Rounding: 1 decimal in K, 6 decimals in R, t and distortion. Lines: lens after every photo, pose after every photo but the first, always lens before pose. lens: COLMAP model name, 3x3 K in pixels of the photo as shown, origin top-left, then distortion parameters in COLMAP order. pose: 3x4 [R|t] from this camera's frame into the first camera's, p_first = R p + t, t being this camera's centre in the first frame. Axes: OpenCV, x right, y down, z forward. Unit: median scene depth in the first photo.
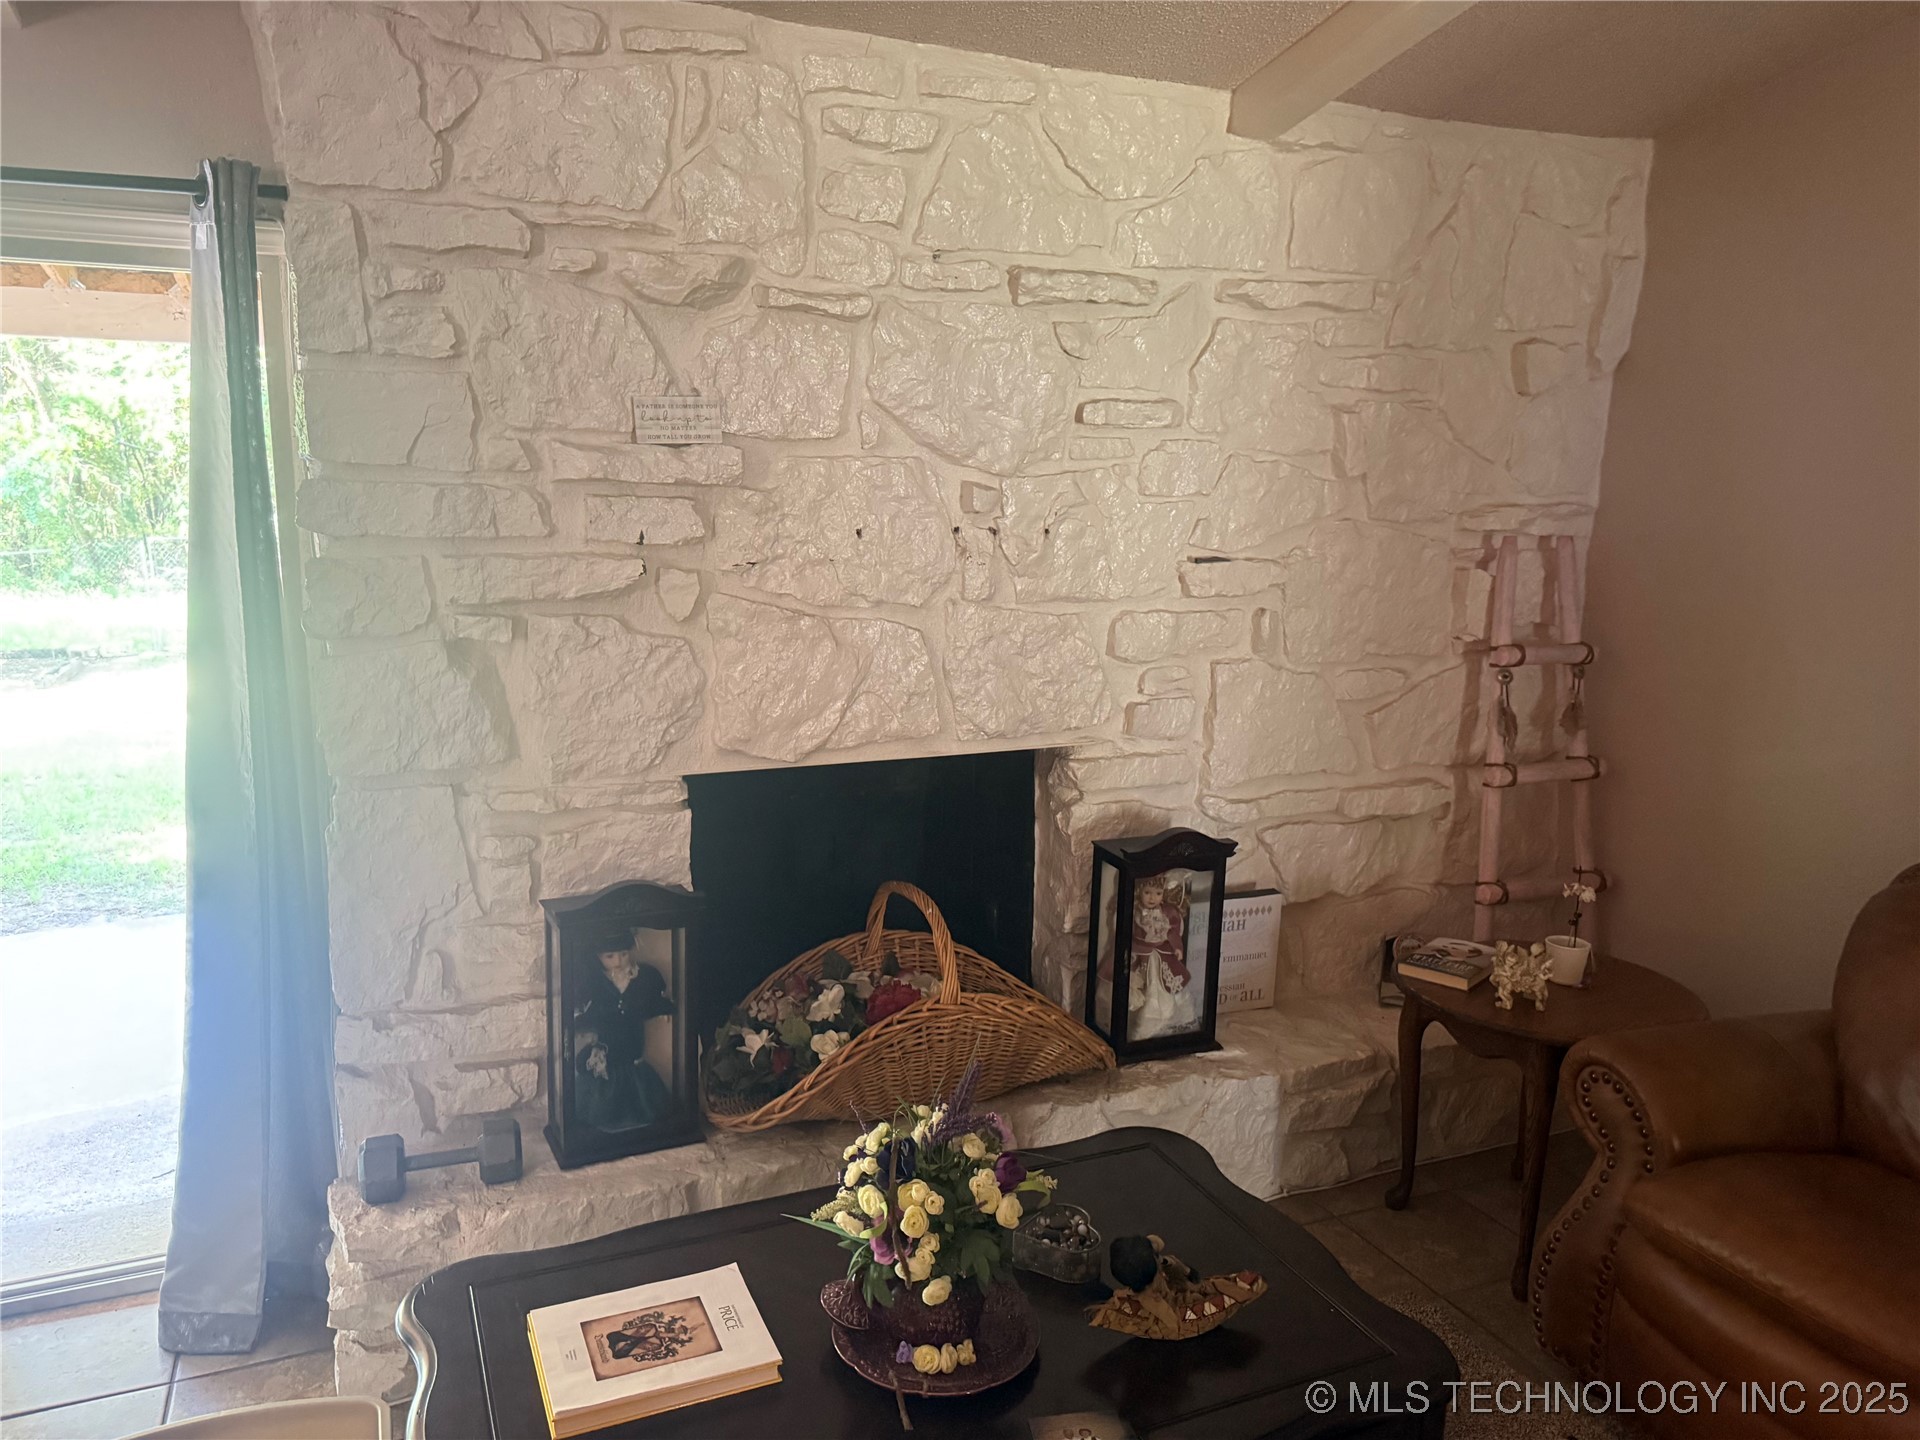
lens RADIAL K [[1358.2, 0, 960.3], [0, 1358.2, 718.2], [0, 0, 1]] dist [-0.001676, -0.017236]
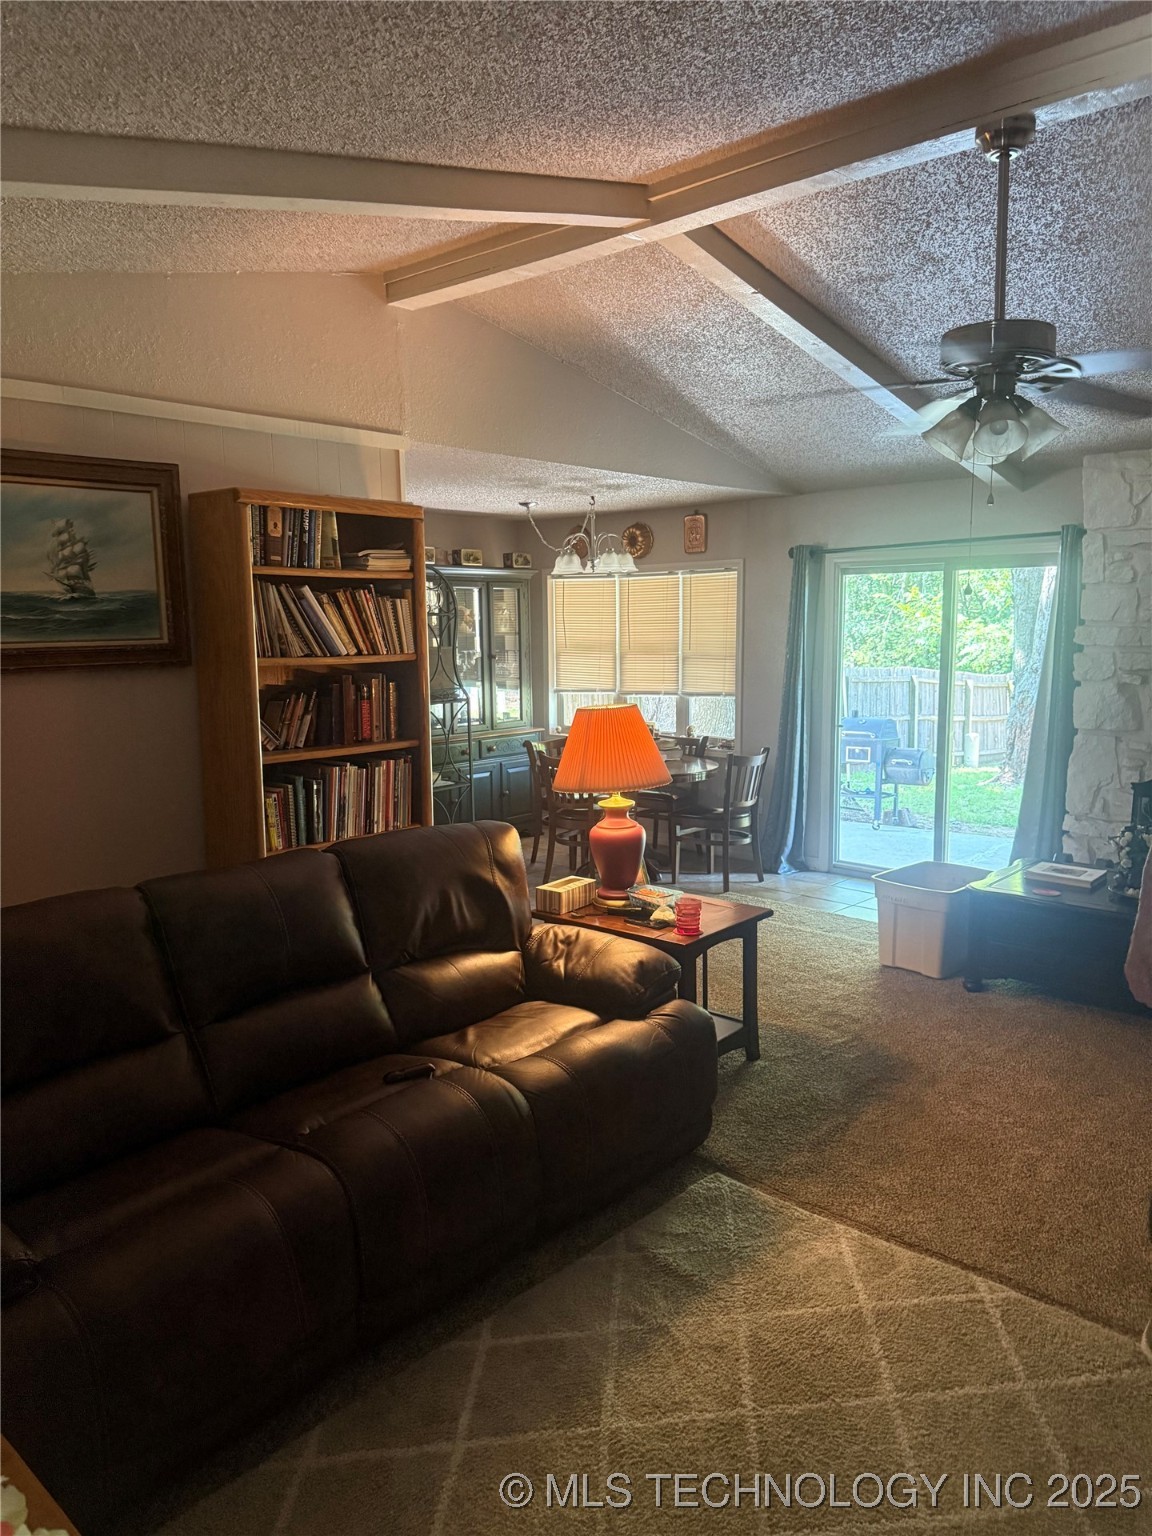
lens RADIAL K [[1086.6, 0, 578.5], [0, 1086.6, 770.5], [0, 0, 1]] dist [-0.001676, -0.017236]
pose [[0.383593, 0.105827, -0.917419, 1.234738], [-0.159832, 0.986029, 0.046912, 0.188864], [0.909566, 0.128638, 0.395149, -0.845217]]
